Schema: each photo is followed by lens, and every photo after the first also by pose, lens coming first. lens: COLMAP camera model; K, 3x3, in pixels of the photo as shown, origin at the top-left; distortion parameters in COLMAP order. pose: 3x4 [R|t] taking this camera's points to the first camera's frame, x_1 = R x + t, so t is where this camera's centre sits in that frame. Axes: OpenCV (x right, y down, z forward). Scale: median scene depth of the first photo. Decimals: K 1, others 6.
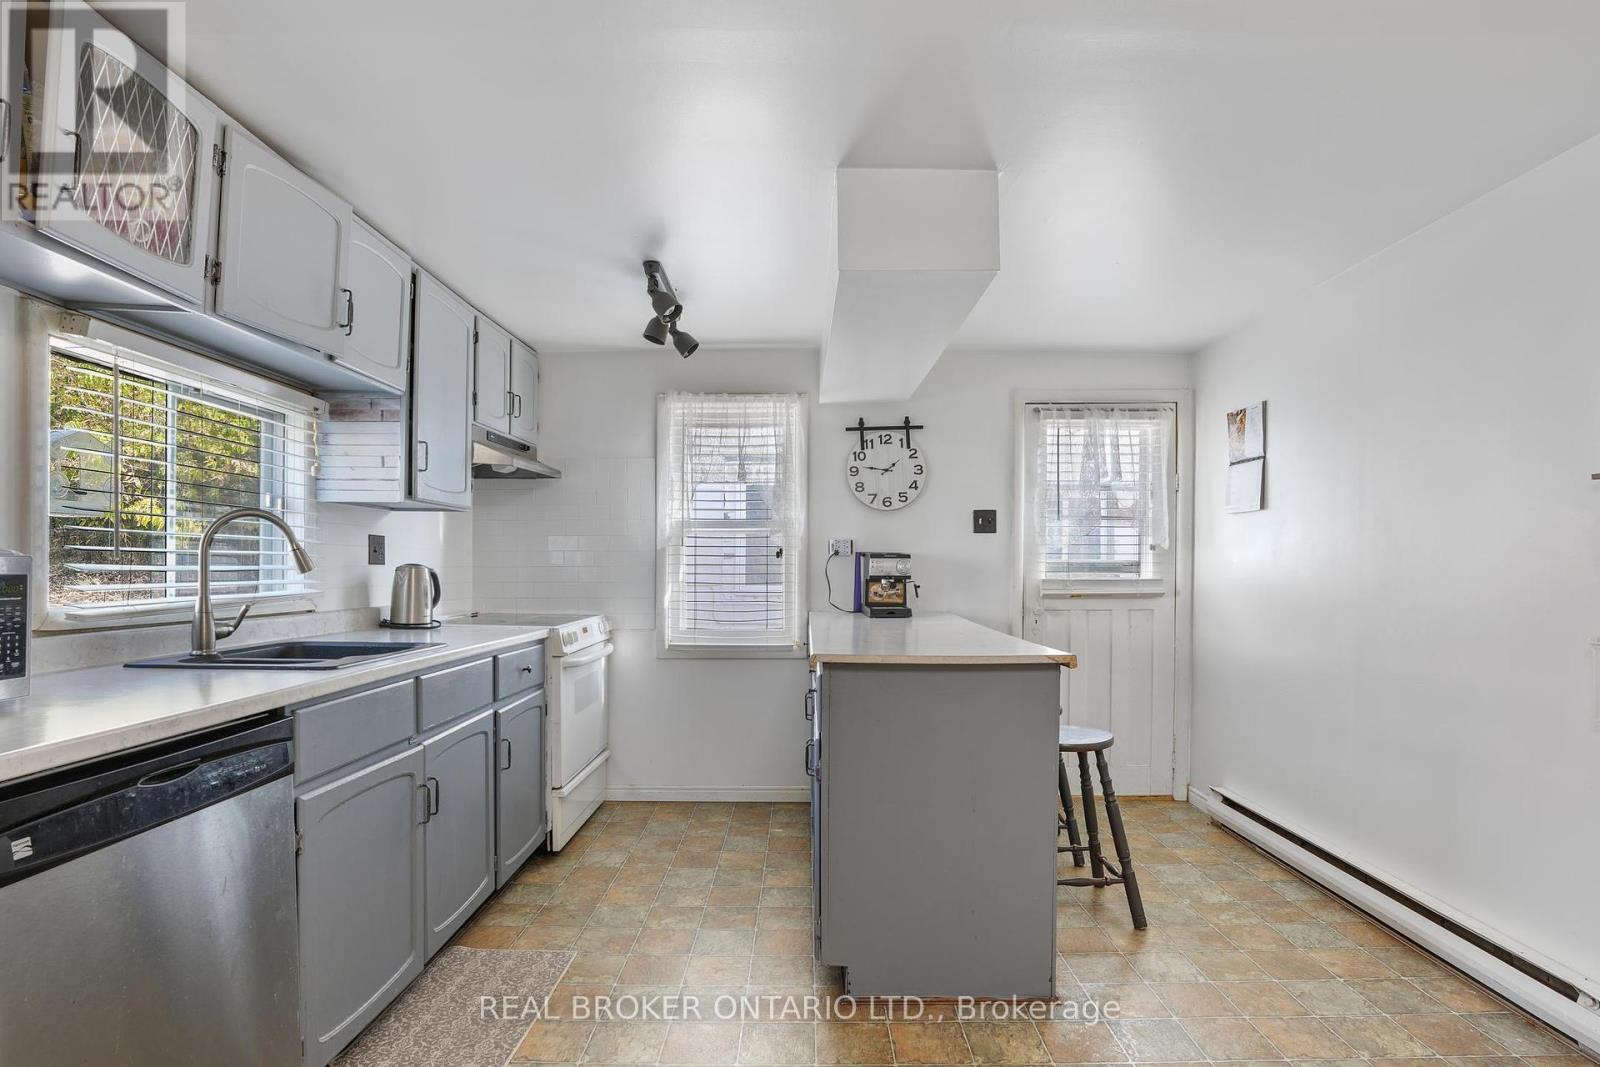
lens RADIAL K [[831.2, 0, 801.4], [0, 831.2, 563.2], [0, 0, 1]] dist [-0.069312, 0.037414]
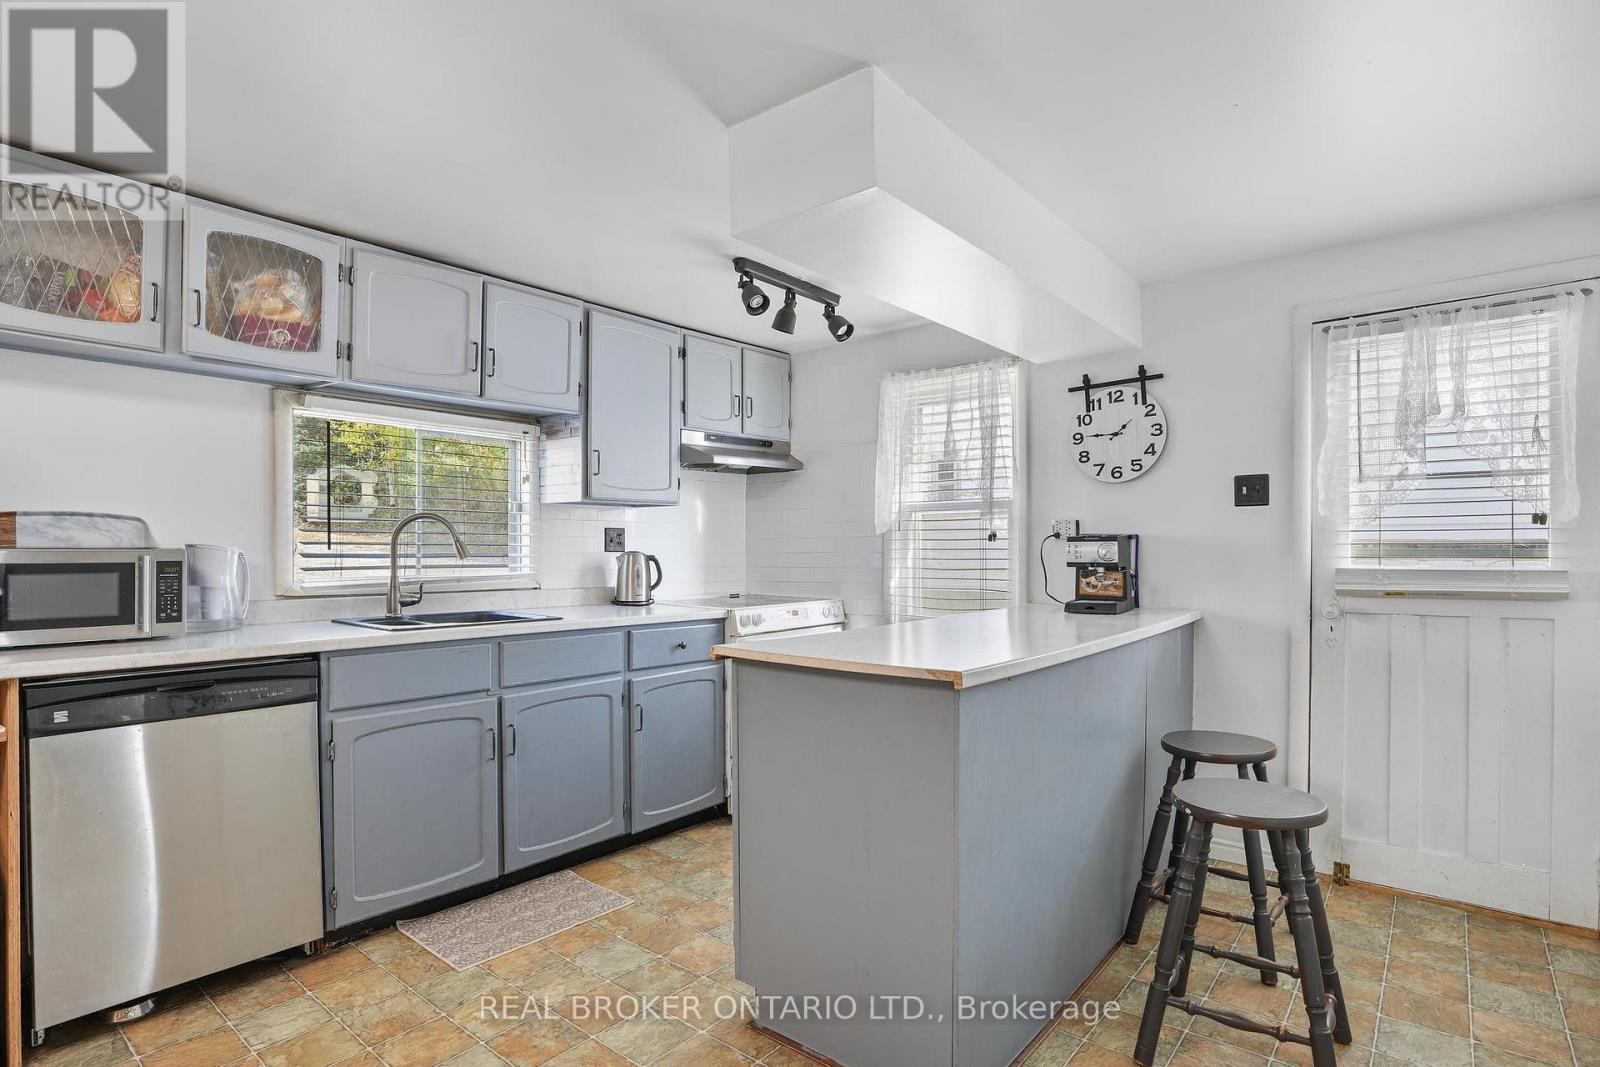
lens RADIAL K [[819.0, 0, 798.7], [0, 819.0, 543.2], [0, 0, 1]] dist [-0.037067, 0.001093]
pose [[0.774262, -0.009261, -0.632797, 0.376028], [0.006893, 0.999957, -0.006201, -0.001221], [0.632827, 0.000439, 0.774293, 0.181276]]
